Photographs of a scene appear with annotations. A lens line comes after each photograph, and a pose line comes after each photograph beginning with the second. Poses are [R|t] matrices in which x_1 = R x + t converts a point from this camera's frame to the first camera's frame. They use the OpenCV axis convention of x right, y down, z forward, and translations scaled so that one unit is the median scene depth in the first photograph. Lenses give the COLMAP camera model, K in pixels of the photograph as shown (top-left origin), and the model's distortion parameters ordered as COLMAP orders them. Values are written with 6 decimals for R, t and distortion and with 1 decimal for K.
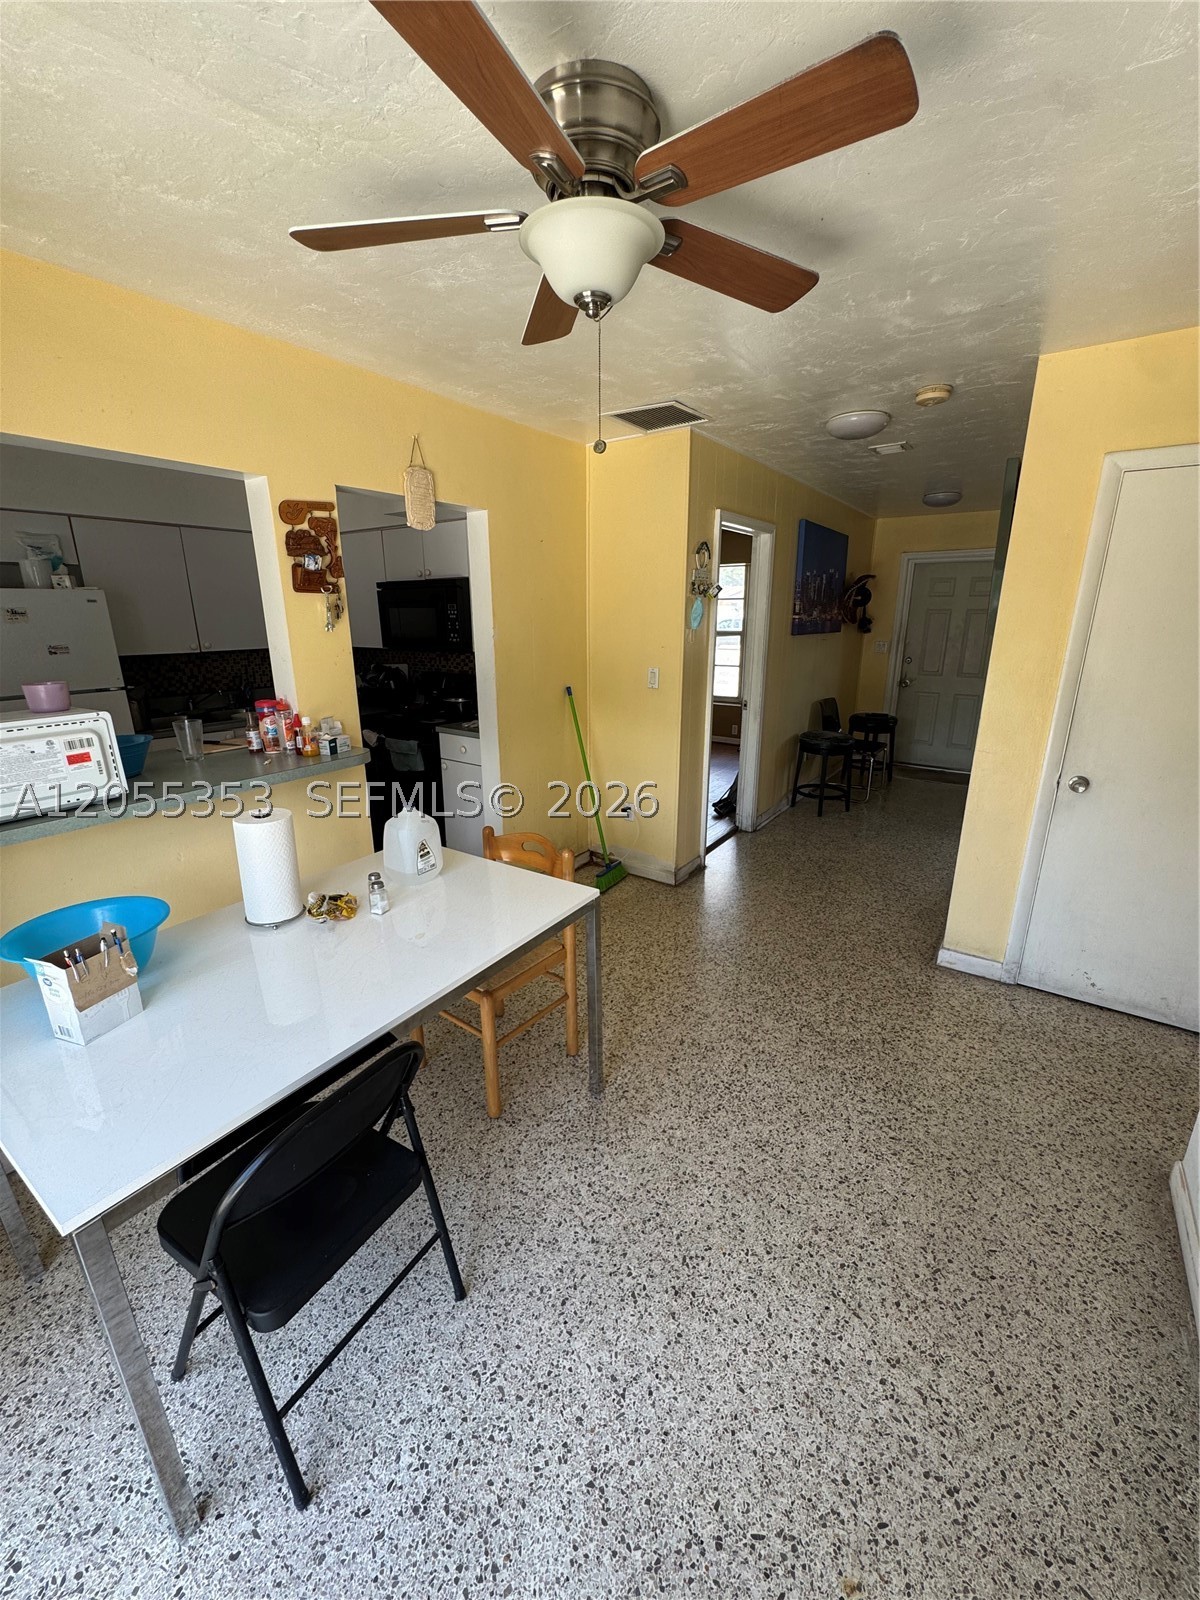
lens RADIAL K [[639.0, 0, 600.0], [0, 639.0, 800.0], [0, 0, 1]] dist [-0.004335, -0.000209]
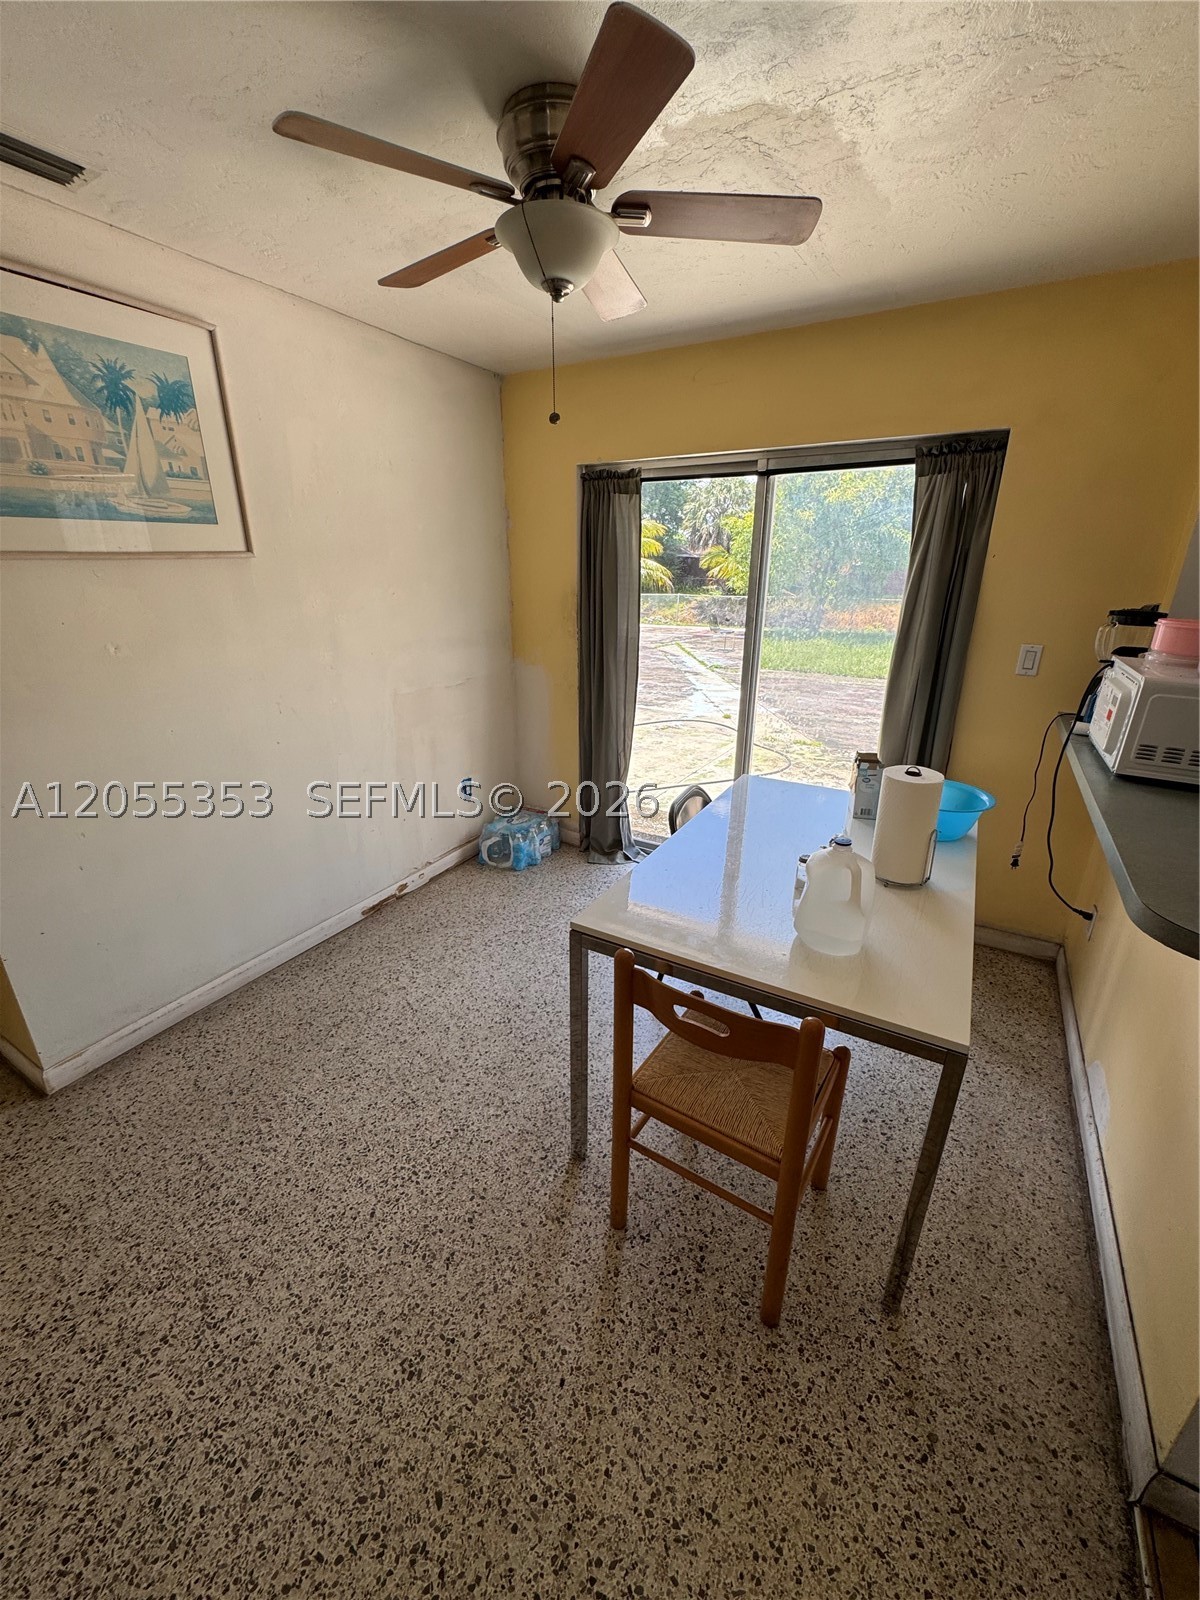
lens RADIAL K [[639.0, 0, 600.0], [0, 639.0, 800.0], [0, 0, 1]] dist [-0.004335, -0.000209]
pose [[-0.996828, 0.029697, -0.073832, 0.011440], [-0.020948, 0.797125, 0.603451, -0.316996], [0.076774, 0.603084, -0.793974, 1.069682]]
